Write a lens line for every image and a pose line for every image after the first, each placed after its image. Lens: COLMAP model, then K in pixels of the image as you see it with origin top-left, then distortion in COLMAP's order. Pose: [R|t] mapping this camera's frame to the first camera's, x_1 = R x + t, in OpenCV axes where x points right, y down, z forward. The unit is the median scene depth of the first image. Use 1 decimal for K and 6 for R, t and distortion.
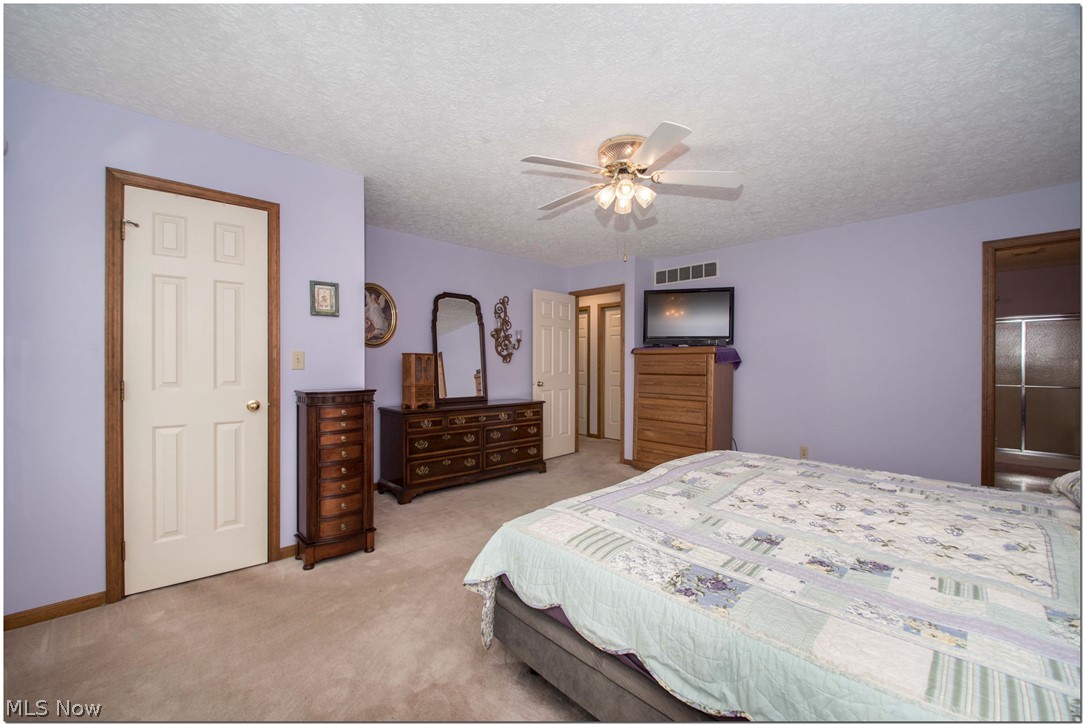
lens RADIAL K [[446.8, 0, 541.5], [0, 446.8, 362.0], [0, 0, 1]] dist [-0.028044, -0.000009]
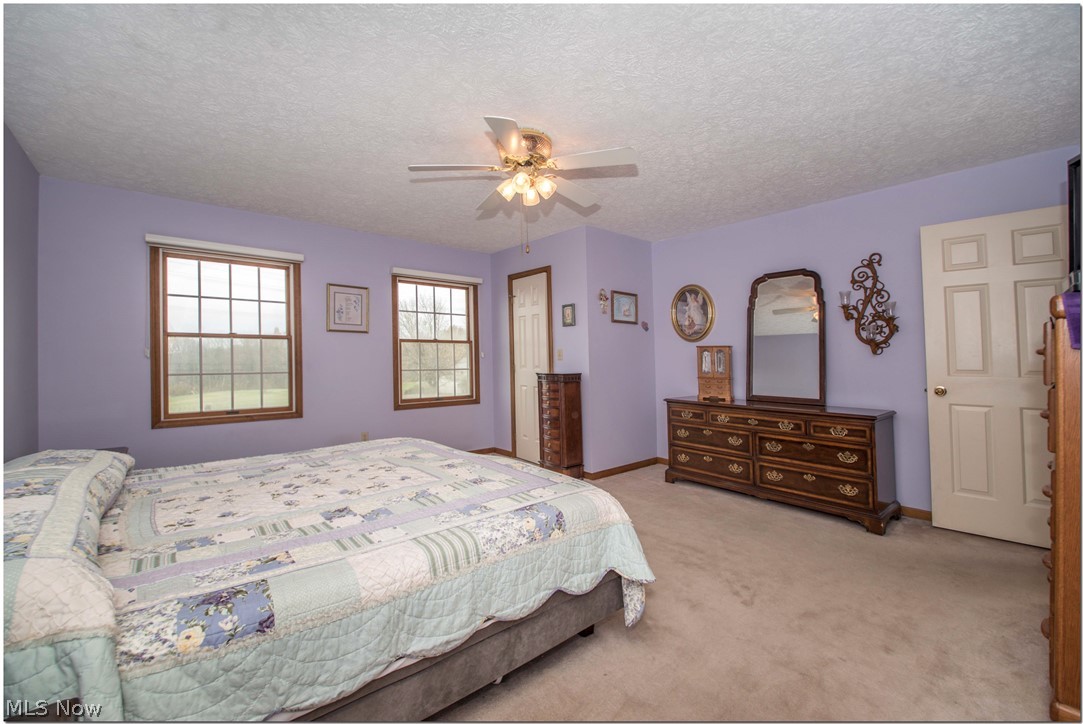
lens RADIAL K [[446.8, 0, 541.5], [0, 446.8, 362.0], [0, 0, 1]] dist [-0.028044, -0.000009]
pose [[-0.066309, 0.007218, -0.997773, 0.705509], [0.004888, 0.999964, 0.006909, 0.007368], [0.997787, -0.004419, -0.066342, 0.649662]]
